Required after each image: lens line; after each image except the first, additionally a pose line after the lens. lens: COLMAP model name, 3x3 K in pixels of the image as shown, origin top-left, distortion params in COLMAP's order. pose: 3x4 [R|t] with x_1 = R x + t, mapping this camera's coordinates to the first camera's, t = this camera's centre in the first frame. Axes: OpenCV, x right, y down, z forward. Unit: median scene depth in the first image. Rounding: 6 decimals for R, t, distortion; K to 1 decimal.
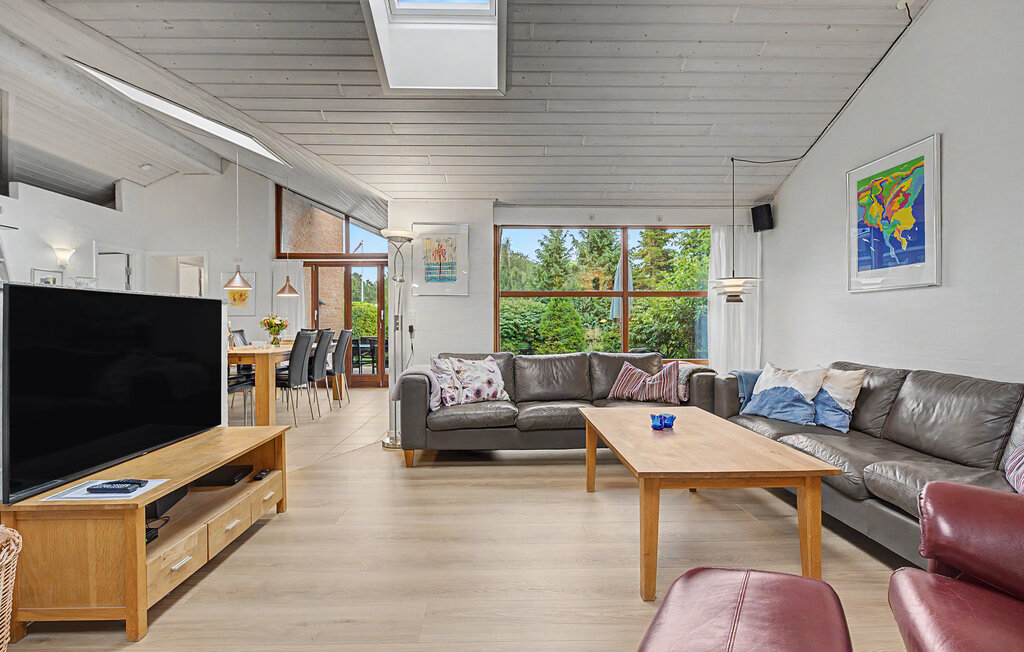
lens RADIAL K [[504.1, 0, 507.2], [0, 504.1, 324.0], [0, 0, 1]] dist [-0.002060, 0.000412]
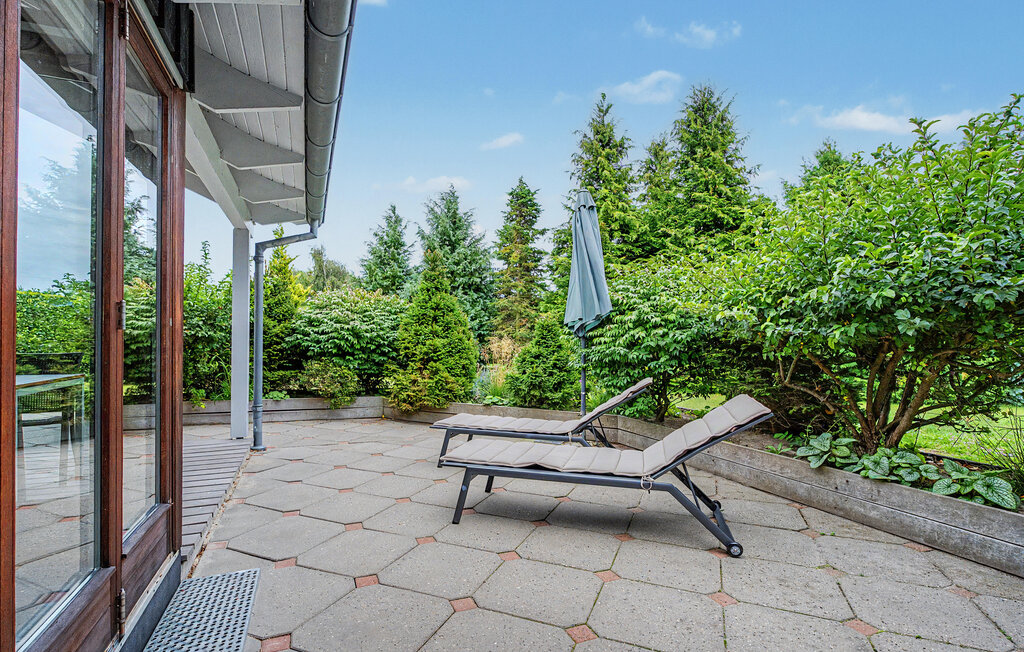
lens RADIAL K [[480.0, 0, 508.7], [0, 480.0, 330.3], [0, 0, 1]] dist [0.000205, -0.000002]
pose [[0.930592, 0.016998, 0.365663, -0.050846], [-0.009482, 0.999705, -0.022341, 0.029100], [-0.365935, 0.017323, 0.930479, 1.365732]]
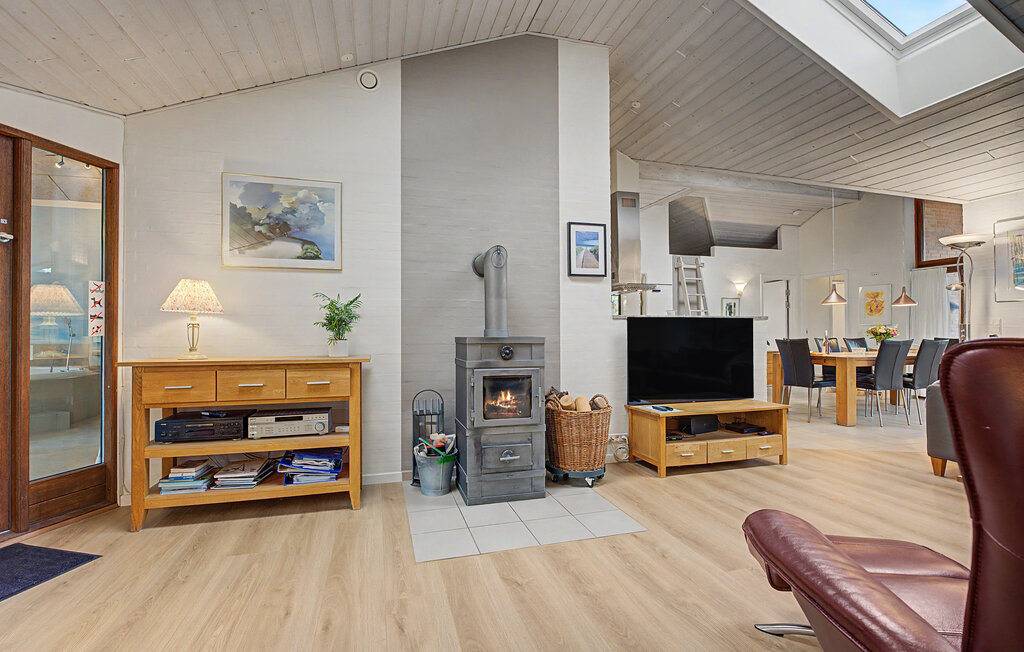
lens RADIAL K [[463.5, 0, 514.2], [0, 463.5, 320.8], [0, 0, 1]] dist [0.000062, -0.000126]
pose [[0.278951, -0.023026, -0.960029, 0.404089], [0.000022, 0.999713, -0.023971, -0.002042], [0.960305, 0.006665, 0.278871, -0.069473]]
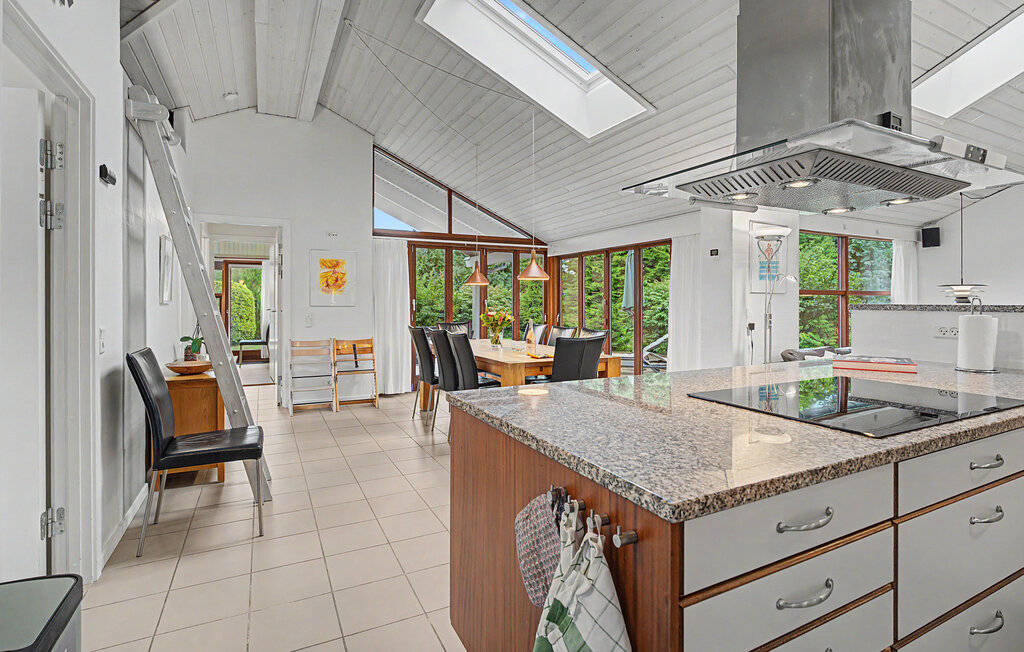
lens RADIAL K [[490.0, 0, 511.7], [0, 490.0, 305.0], [0, 0, 1]] dist [-0.001722, -0.000034]
pose [[0.899747, 0.002159, 0.436406, -1.142770], [-0.002729, 0.999996, 0.000681, -0.035231], [-0.436403, -0.001804, 0.899749, 0.361984]]
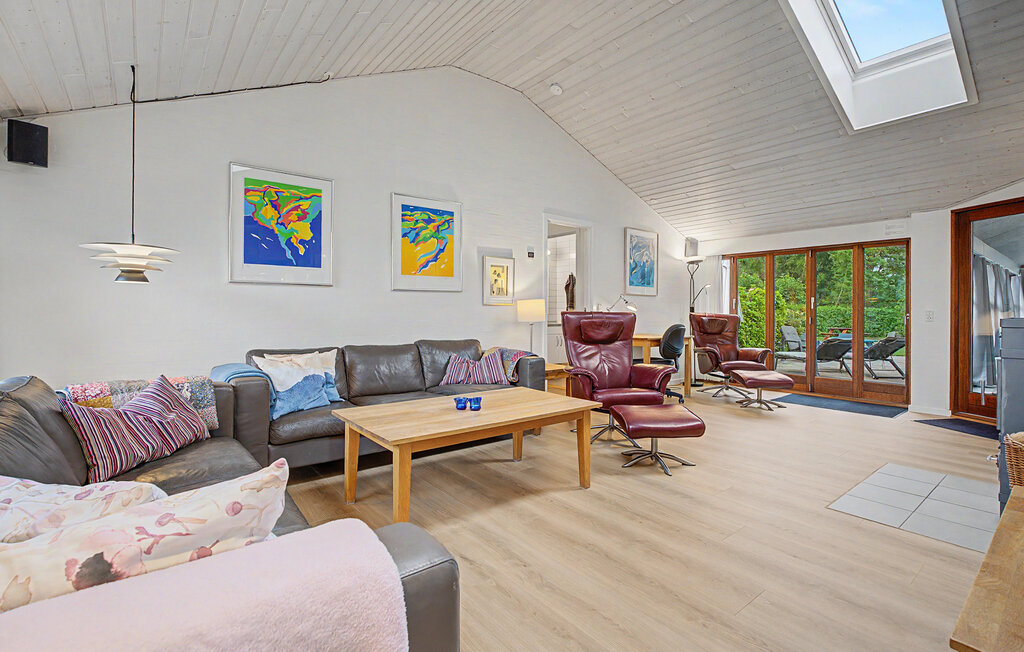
lens RADIAL K [[461.6, 0, 507.1], [0, 461.6, 315.9], [0, 0, 1]] dist [-0.013000, 0.001172]
pose [[-0.602756, -0.001875, 0.797923, -0.335372], [0.003272, 0.999983, 0.004821, 0.002588], [-0.797919, 0.005517, -0.602740, 0.956656]]
